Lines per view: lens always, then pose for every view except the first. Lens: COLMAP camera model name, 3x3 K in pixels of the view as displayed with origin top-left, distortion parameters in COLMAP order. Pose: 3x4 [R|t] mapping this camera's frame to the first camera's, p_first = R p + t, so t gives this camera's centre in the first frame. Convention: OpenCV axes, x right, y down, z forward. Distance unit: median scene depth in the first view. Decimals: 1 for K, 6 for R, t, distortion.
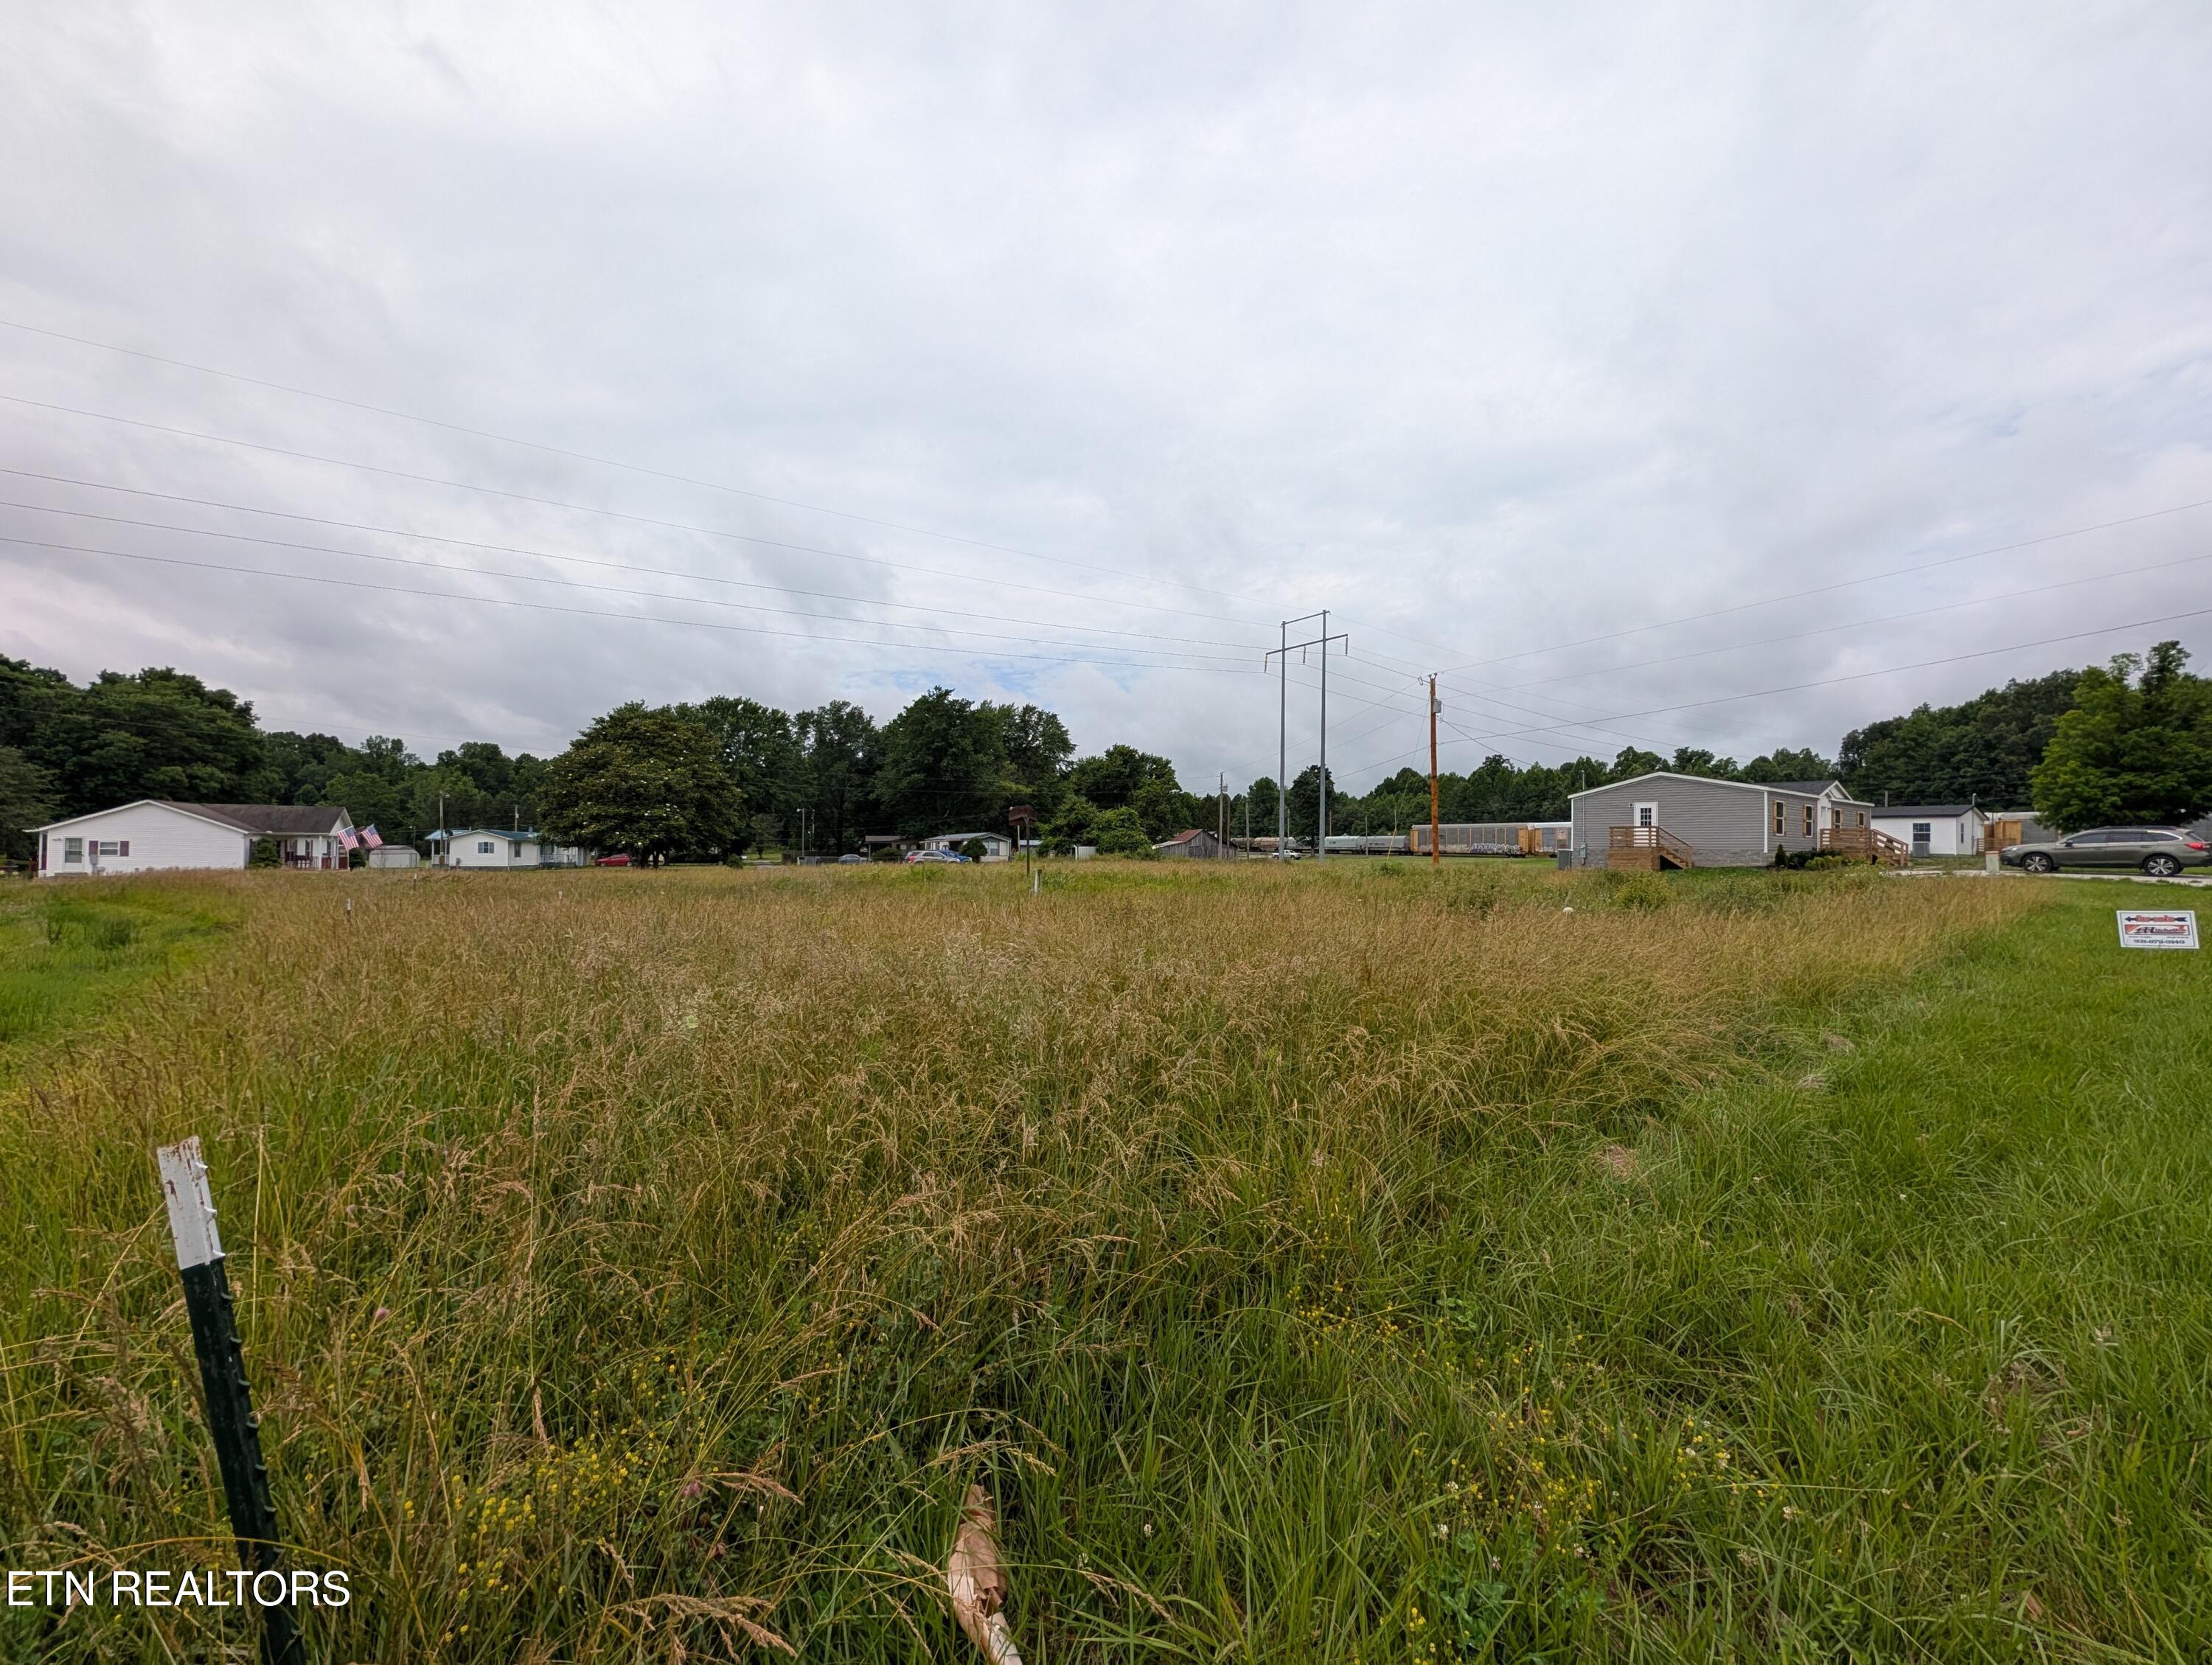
lens RADIAL K [[853.3, 0, 1111.2], [0, 853.3, 847.5], [0, 0, 1]] dist [0.001299, 0.000278]
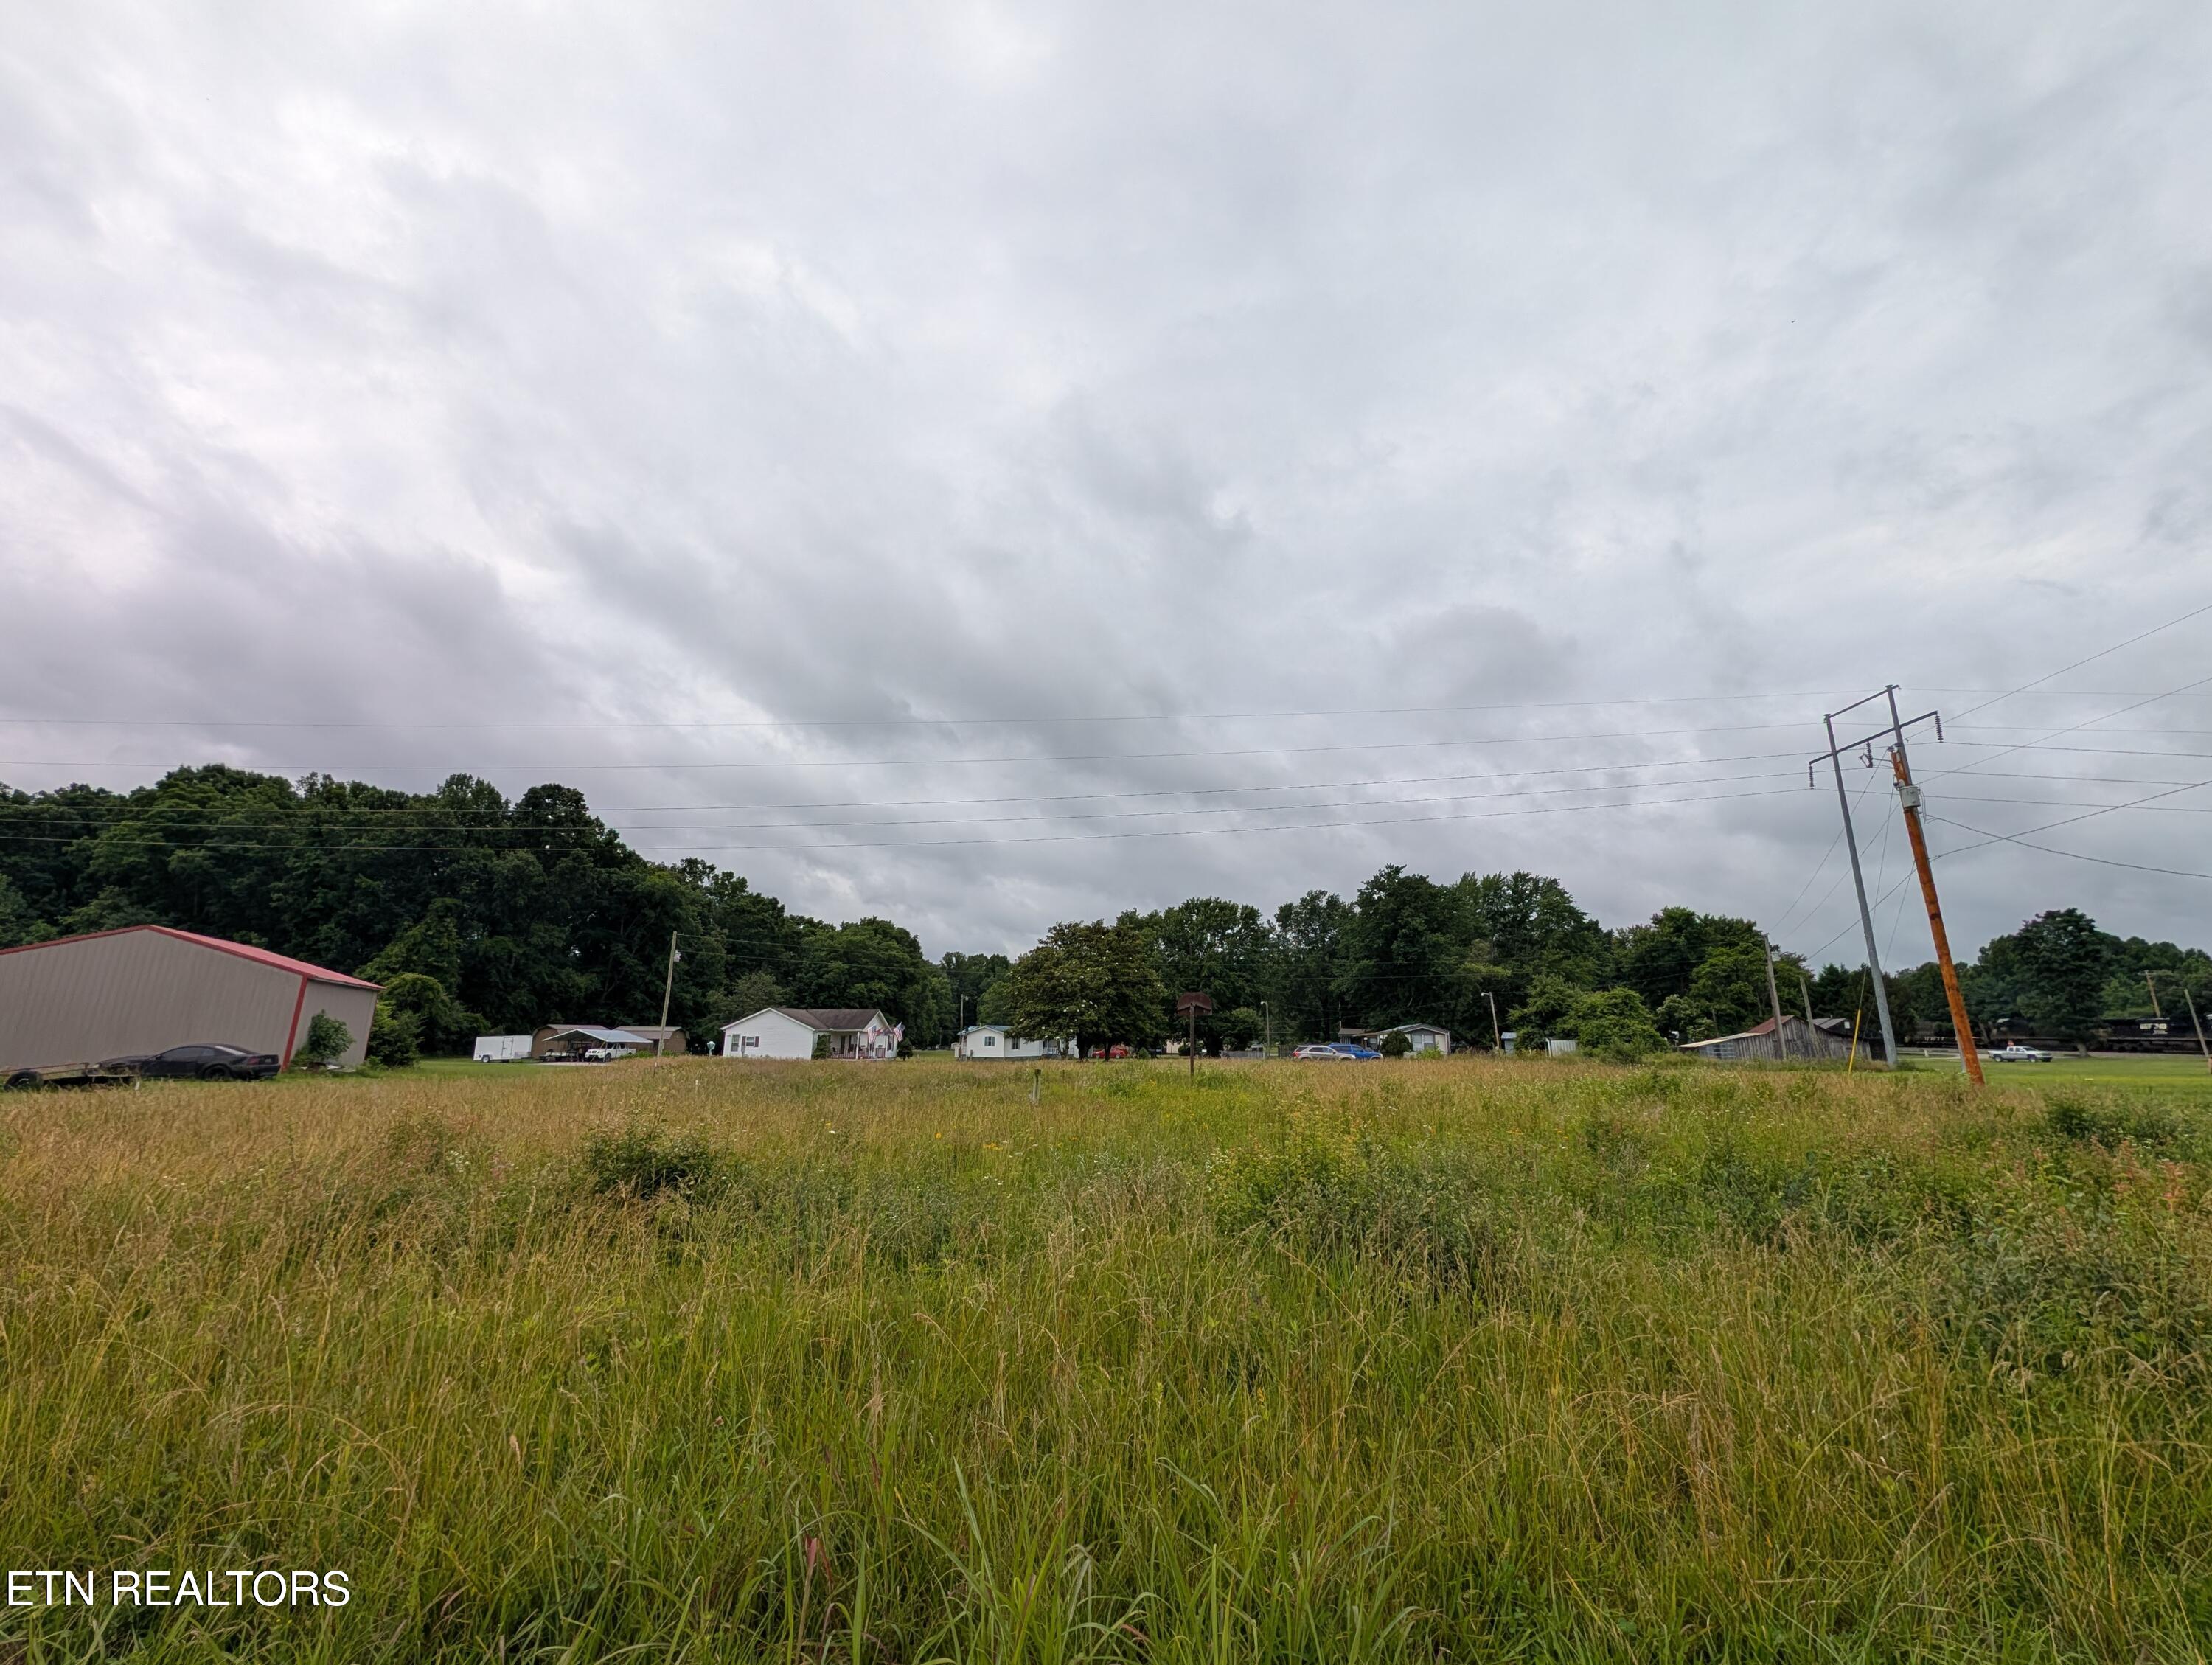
lens RADIAL K [[853.3, 0, 1109.3], [0, 853.3, 845.2], [0, 0, 1]] dist [0.001299, 0.000278]
pose [[0.788280, -0.136382, -0.600012, 0.200655], [-0.001027, 0.974834, -0.222928, -0.001174], [0.615316, 0.176345, 0.768302, 0.153663]]
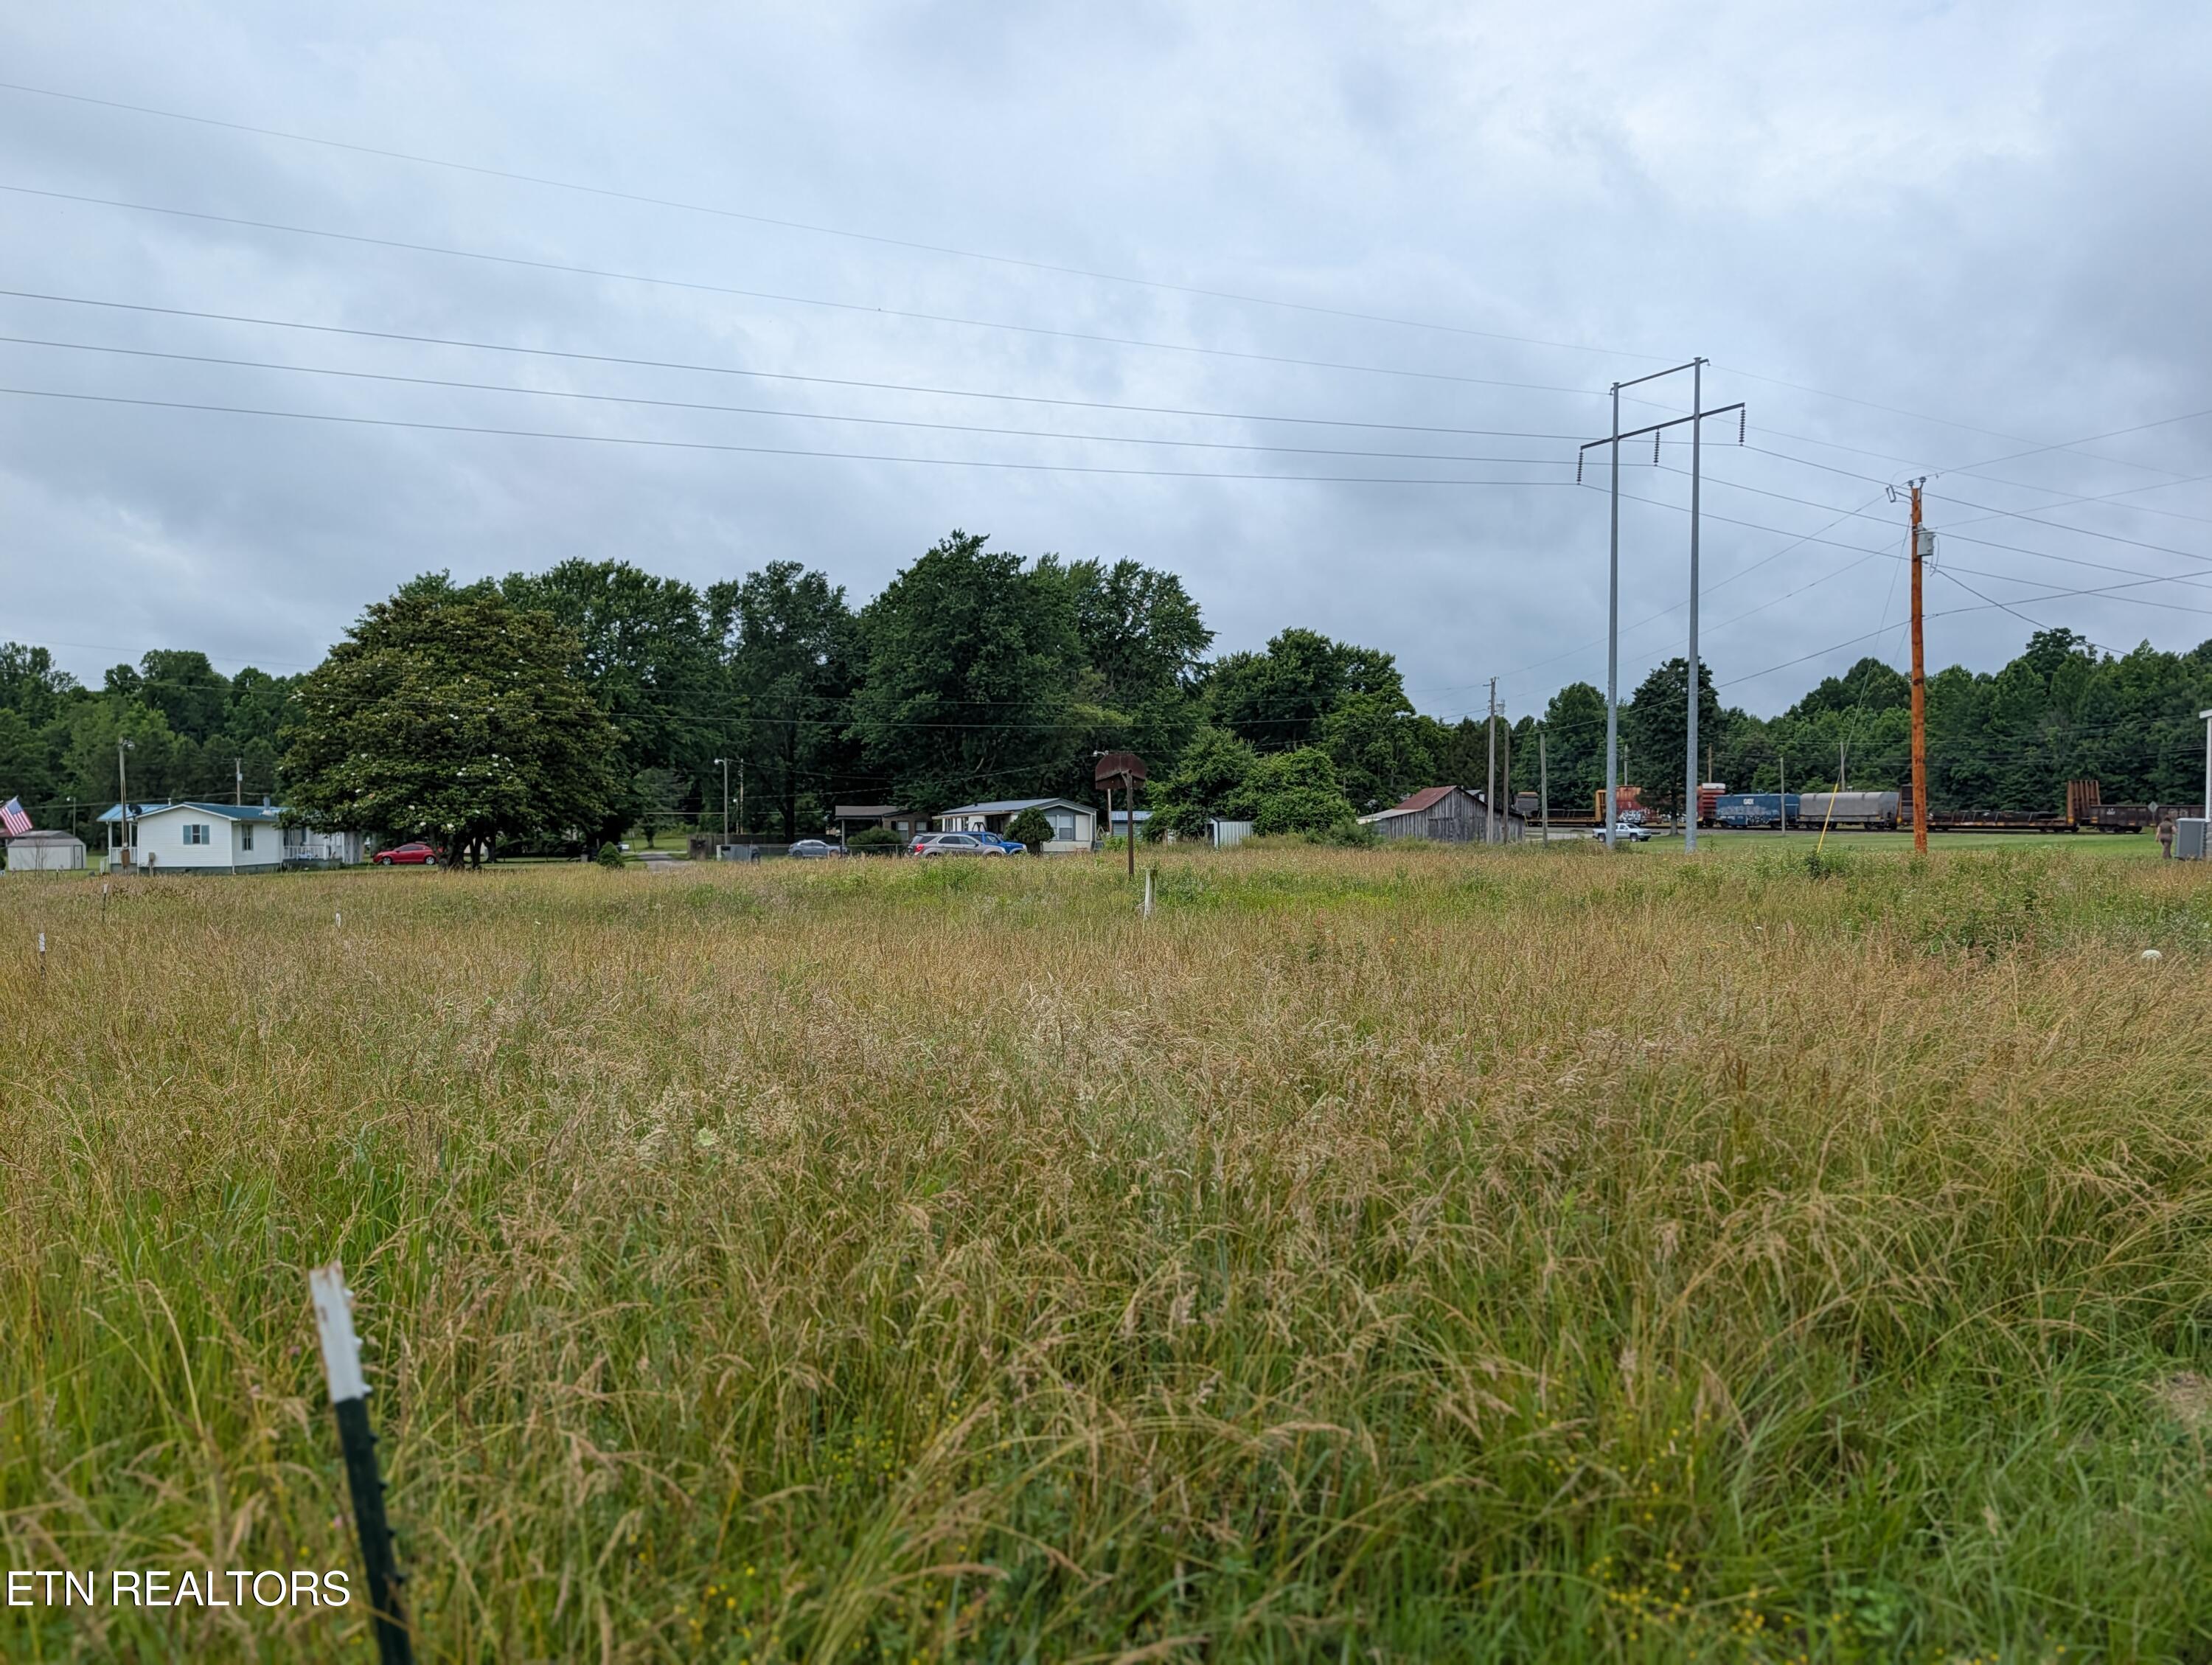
lens RADIAL K [[1586.5, 0, 1096.7], [0, 1586.5, 878.5], [0, 0, 1]] dist [0.039217, -0.036714]
pose [[0.993318, -0.006165, -0.115247, -0.000956], [0.010239, 0.999342, 0.034789, -0.001982], [0.114957, -0.035736, 0.992727, -0.009701]]
